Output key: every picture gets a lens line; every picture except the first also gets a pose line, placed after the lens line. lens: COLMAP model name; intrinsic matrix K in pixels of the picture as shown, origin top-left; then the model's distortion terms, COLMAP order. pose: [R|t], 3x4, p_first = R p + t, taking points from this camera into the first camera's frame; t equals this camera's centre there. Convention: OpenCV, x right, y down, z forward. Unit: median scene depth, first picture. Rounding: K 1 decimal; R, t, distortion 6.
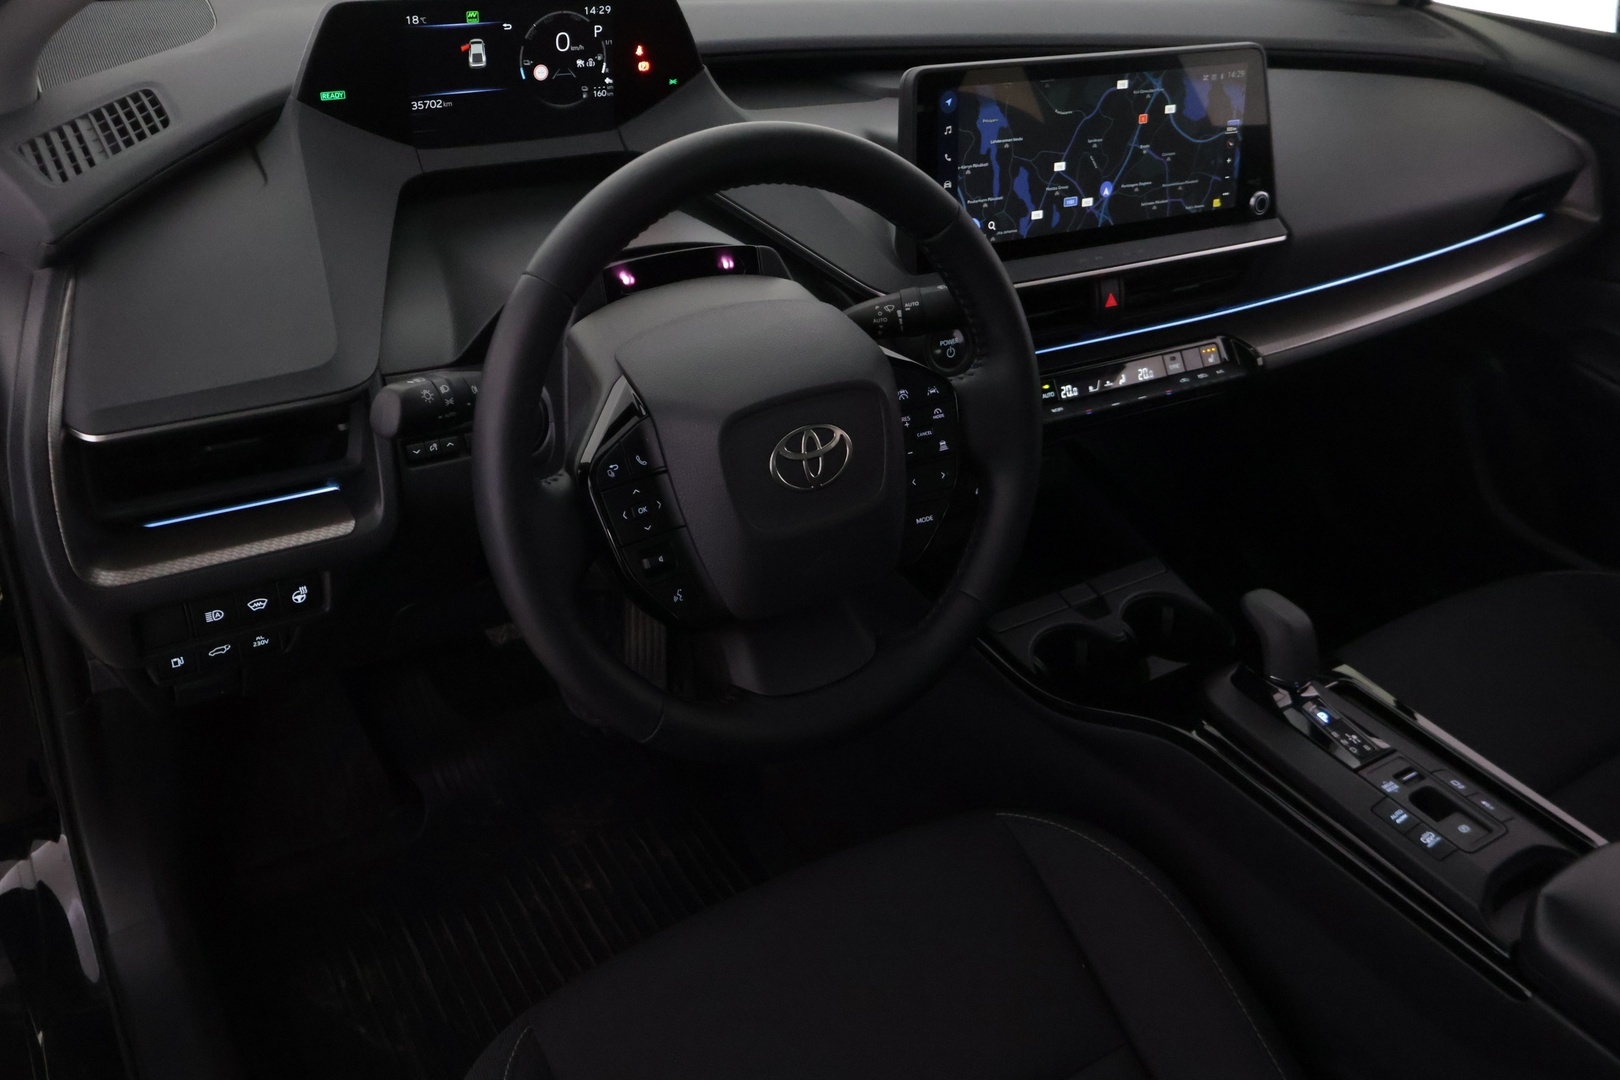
lens RADIAL K [[1346.6, 0, 813.9], [0, 1346.6, 539.3], [0, 0, 1]] dist [-0.012552, 0.008957]
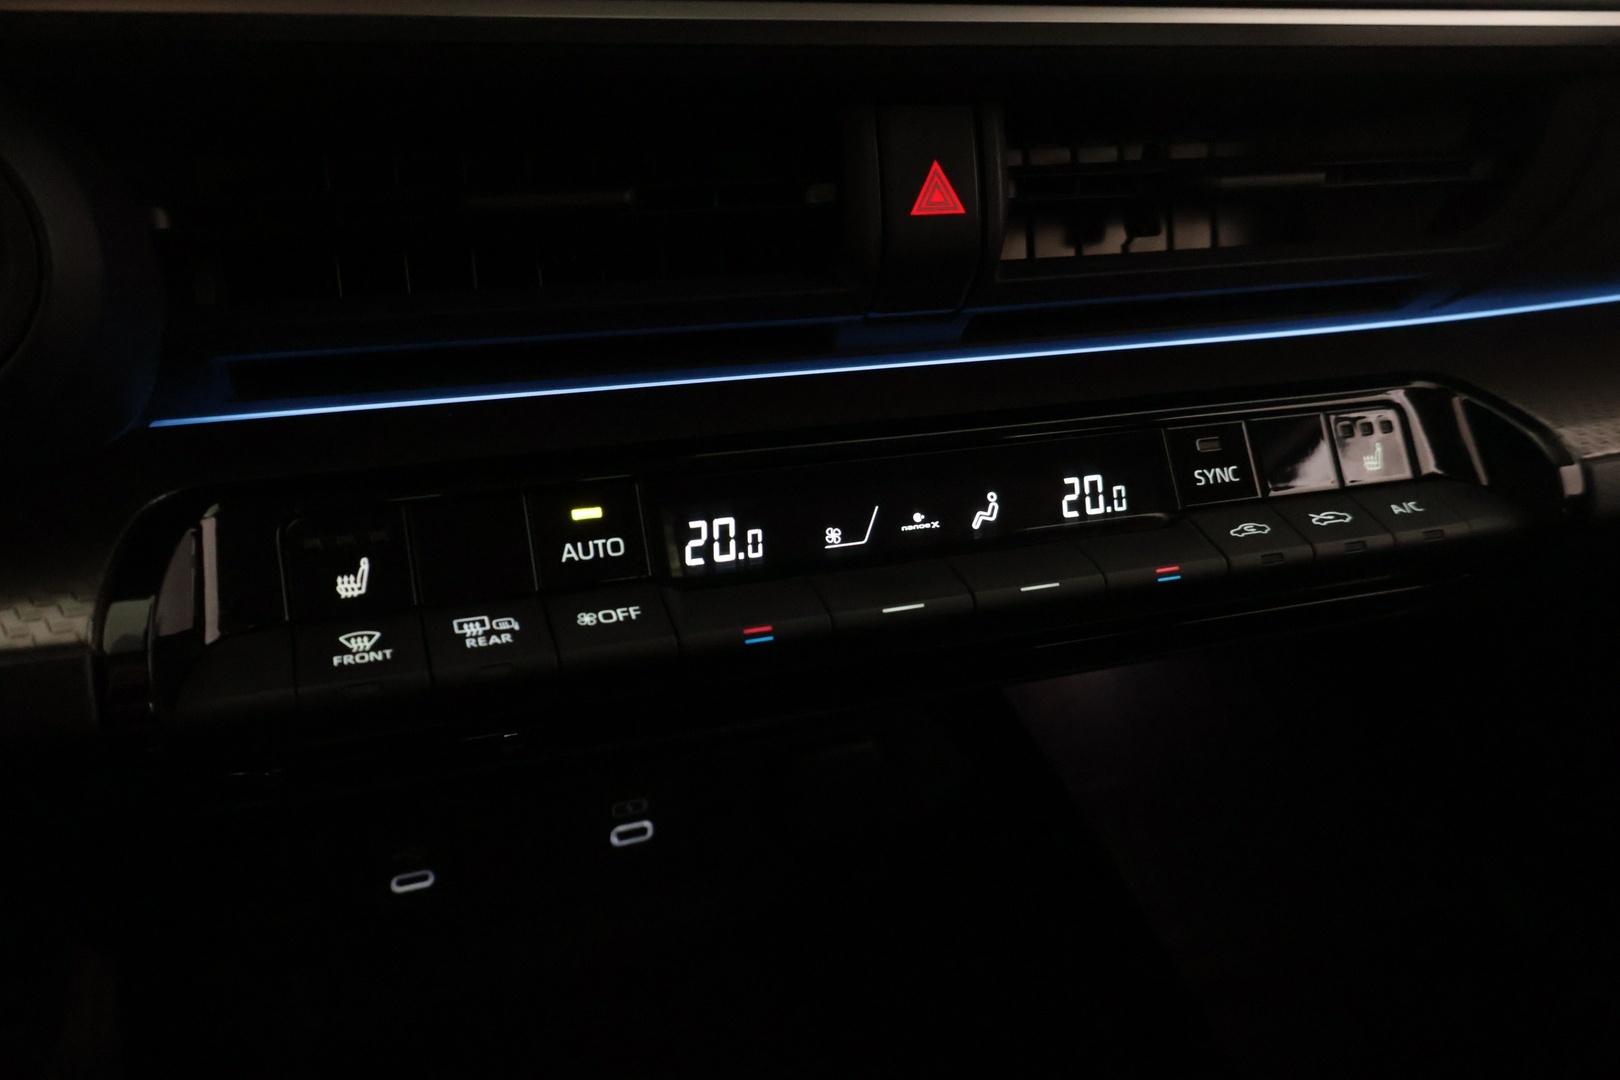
lens RADIAL K [[1346.6, 0, 815.4], [0, 1346.6, 538.6], [0, 0, 1]] dist [-0.012552, 0.008957]
pose [[0.981449, 0.063407, -0.180934, 0.272341], [-0.083657, 0.990779, -0.106575, -0.093574], [0.172508, 0.119734, 0.977704, 0.834026]]
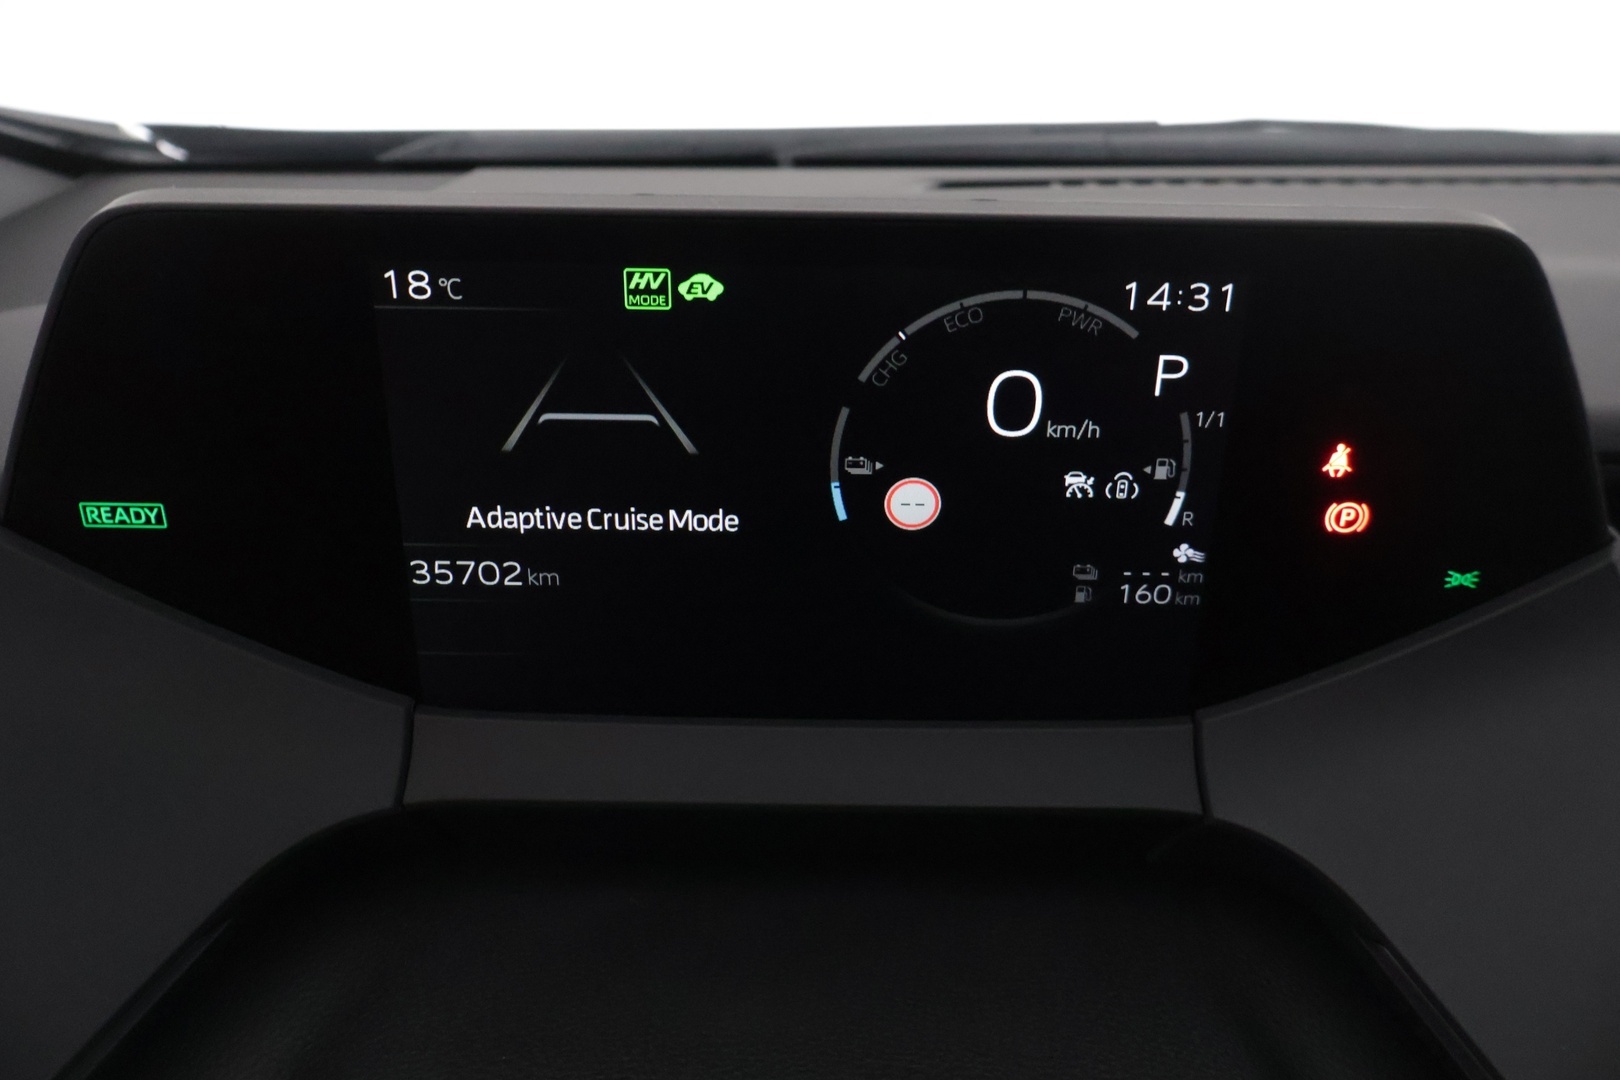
lens RADIAL K [[1346.6, 0, 811.9], [0, 1346.6, 530.9], [0, 0, 1]] dist [-0.012552, 0.008957]
pose [[0.836994, 0.180605, -0.516548, -0.082471], [-0.254184, 0.964265, -0.074725, -0.314787], [0.484594, 0.193843, 0.852991, 0.761050]]
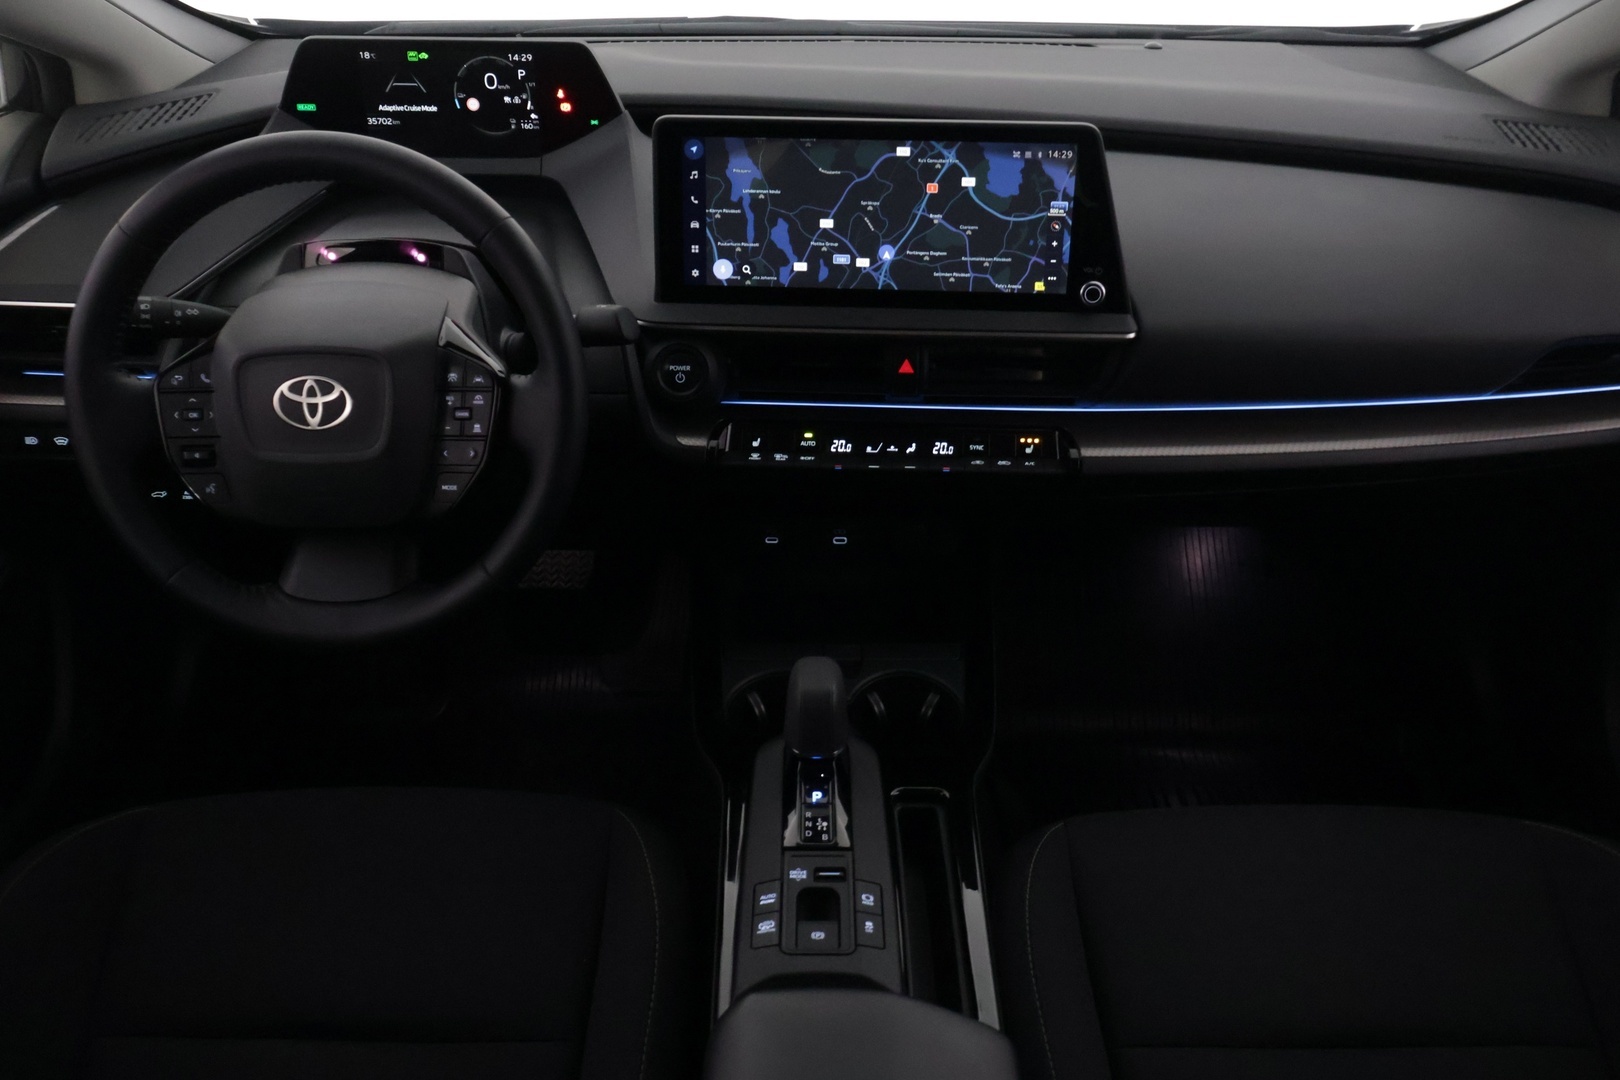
lens RADIAL K [[1346.6, 0, 815.2], [0, 1346.6, 529.3], [0, 0, 1]] dist [-0.012552, 0.008957]
pose [[0.835828, 0.218084, -0.503816, 0.759568], [-0.252787, 0.967522, -0.000566, -0.047883], [0.487329, 0.127831, 0.863811, 0.135149]]
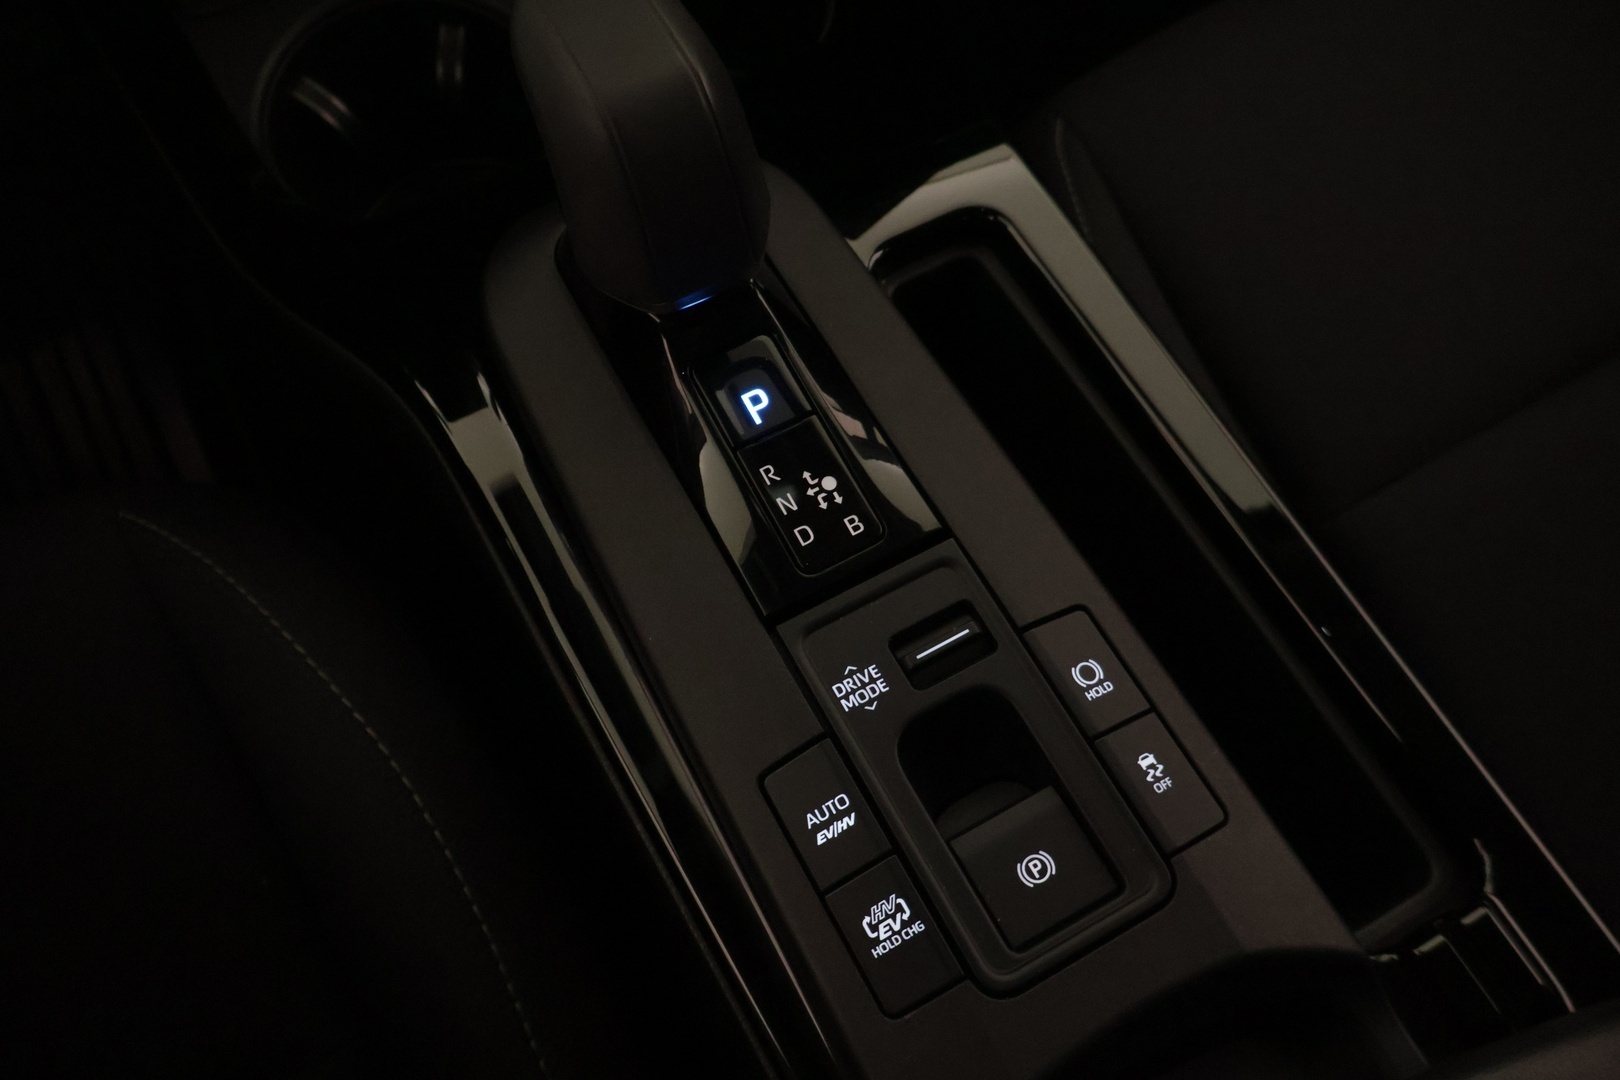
lens RADIAL K [[1346.6, 0, 812.3], [0, 1346.6, 537.2], [0, 0, 1]] dist [-0.012552, 0.008957]
pose [[0.997040, 0.044434, -0.062748, 0.383429], [-0.003495, 0.841453, 0.540318, -0.011359], [0.076808, -0.538499, 0.839118, 0.665380]]
